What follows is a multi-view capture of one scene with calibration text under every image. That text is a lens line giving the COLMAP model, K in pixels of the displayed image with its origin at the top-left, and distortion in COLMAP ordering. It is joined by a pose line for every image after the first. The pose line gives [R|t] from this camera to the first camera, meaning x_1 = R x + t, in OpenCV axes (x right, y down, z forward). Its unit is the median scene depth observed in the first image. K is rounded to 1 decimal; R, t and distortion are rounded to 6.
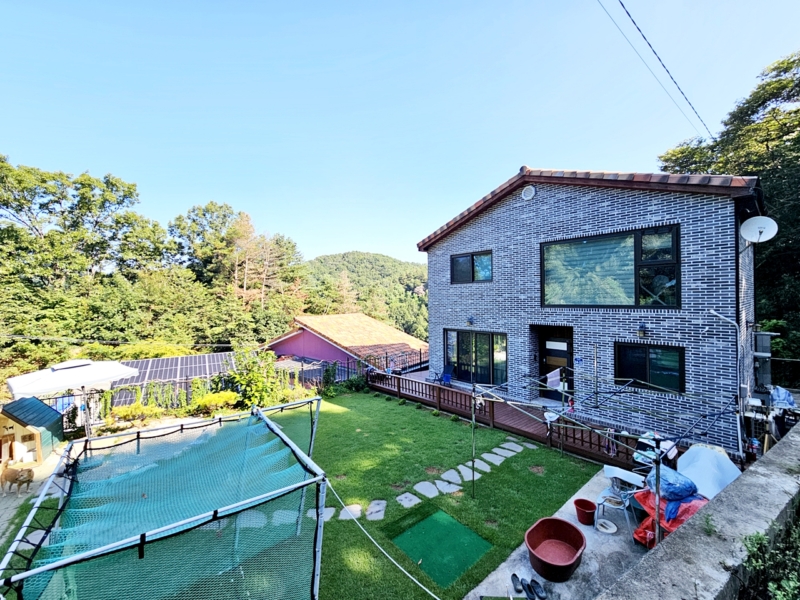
lens RADIAL K [[326.9, 0, 400.6], [0, 326.9, 300.3], [0, 0, 1]] dist [-0.000428, 0.000239]
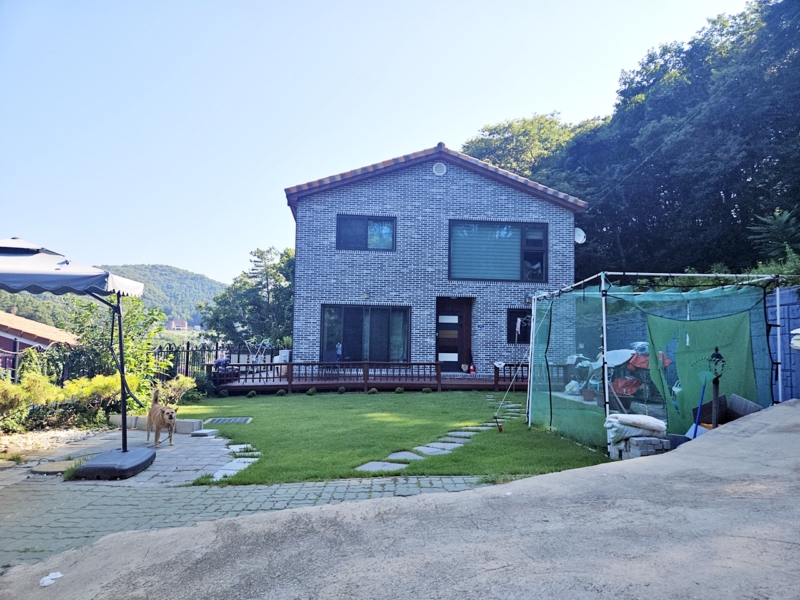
lens RADIAL K [[527.6, 0, 398.2], [0, 527.6, 307.2], [0, 0, 1]] dist [0.087651, -0.000098]
pose [[0.558092, 0.083200, 0.825597, -1.040666], [-0.019217, 0.995990, -0.087381, 0.257133], [-0.829556, 0.032901, 0.557453, 0.190616]]
